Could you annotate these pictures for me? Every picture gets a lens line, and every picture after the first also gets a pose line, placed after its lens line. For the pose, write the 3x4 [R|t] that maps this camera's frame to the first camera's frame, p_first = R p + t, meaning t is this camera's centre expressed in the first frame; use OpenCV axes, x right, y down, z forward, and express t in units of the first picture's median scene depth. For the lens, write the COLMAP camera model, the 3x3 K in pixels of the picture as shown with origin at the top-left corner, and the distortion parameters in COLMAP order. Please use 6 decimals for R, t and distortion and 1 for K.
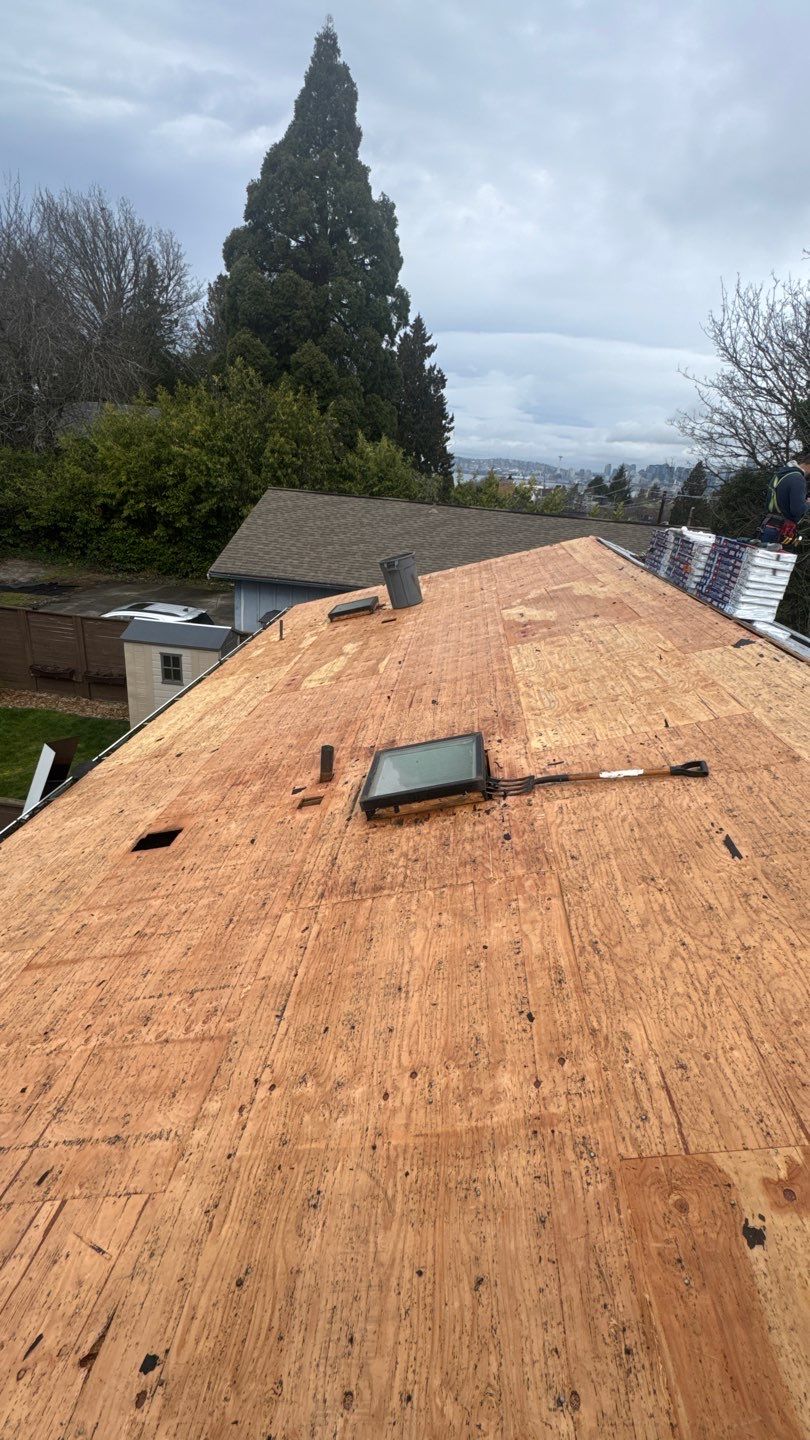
lens RADIAL K [[656.9, 0, 405.9], [0, 656.9, 720.1], [0, 0, 1]] dist [-0.004935, -0.000117]
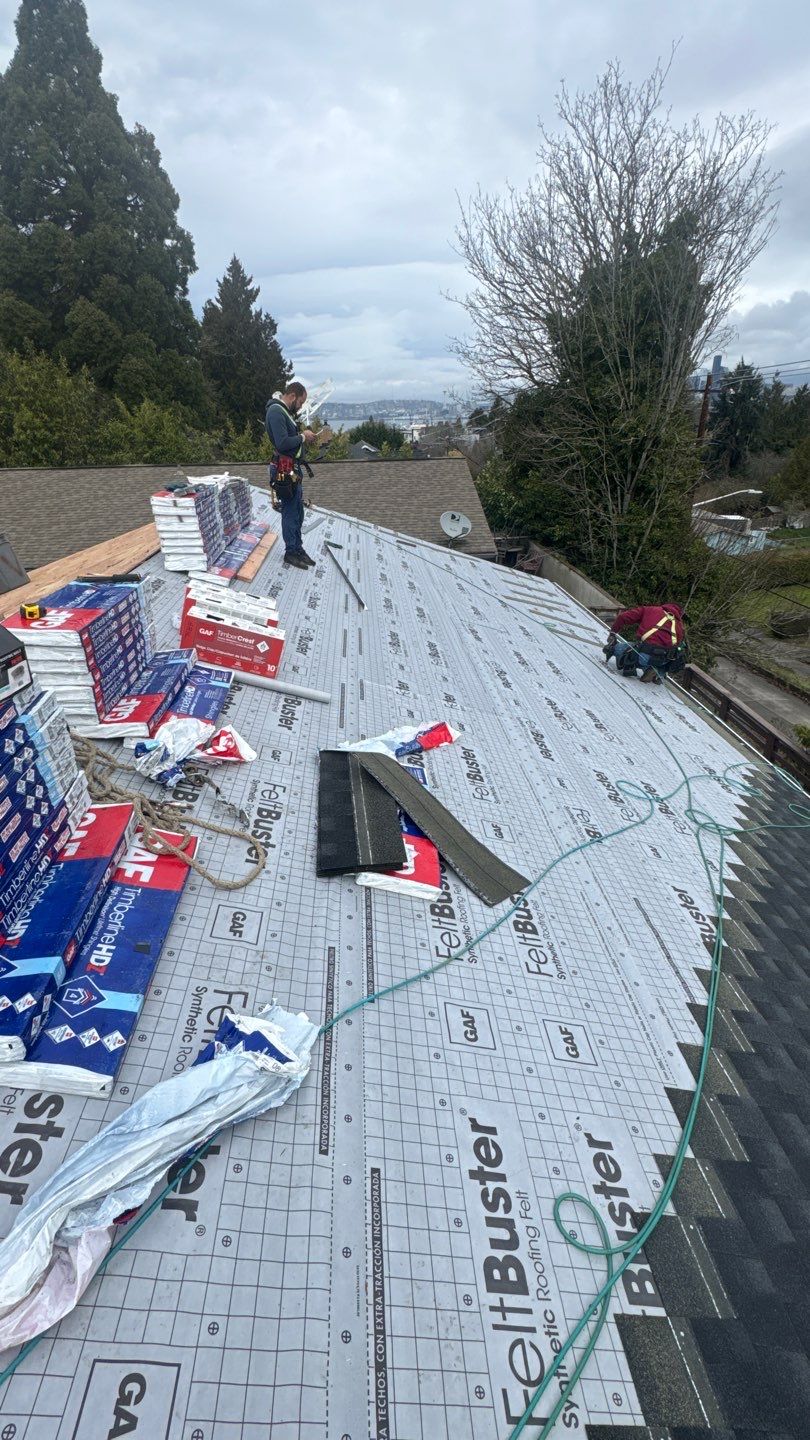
lens RADIAL K [[656.9, 0, 405.8], [0, 656.9, 720.5], [0, 0, 1]] dist [-0.004935, -0.000117]
pose [[0.982215, -0.159777, 0.098617, 0.165766], [0.152548, 0.985293, 0.076984, 0.008726], [-0.109467, -0.060571, 0.992143, 0.000528]]
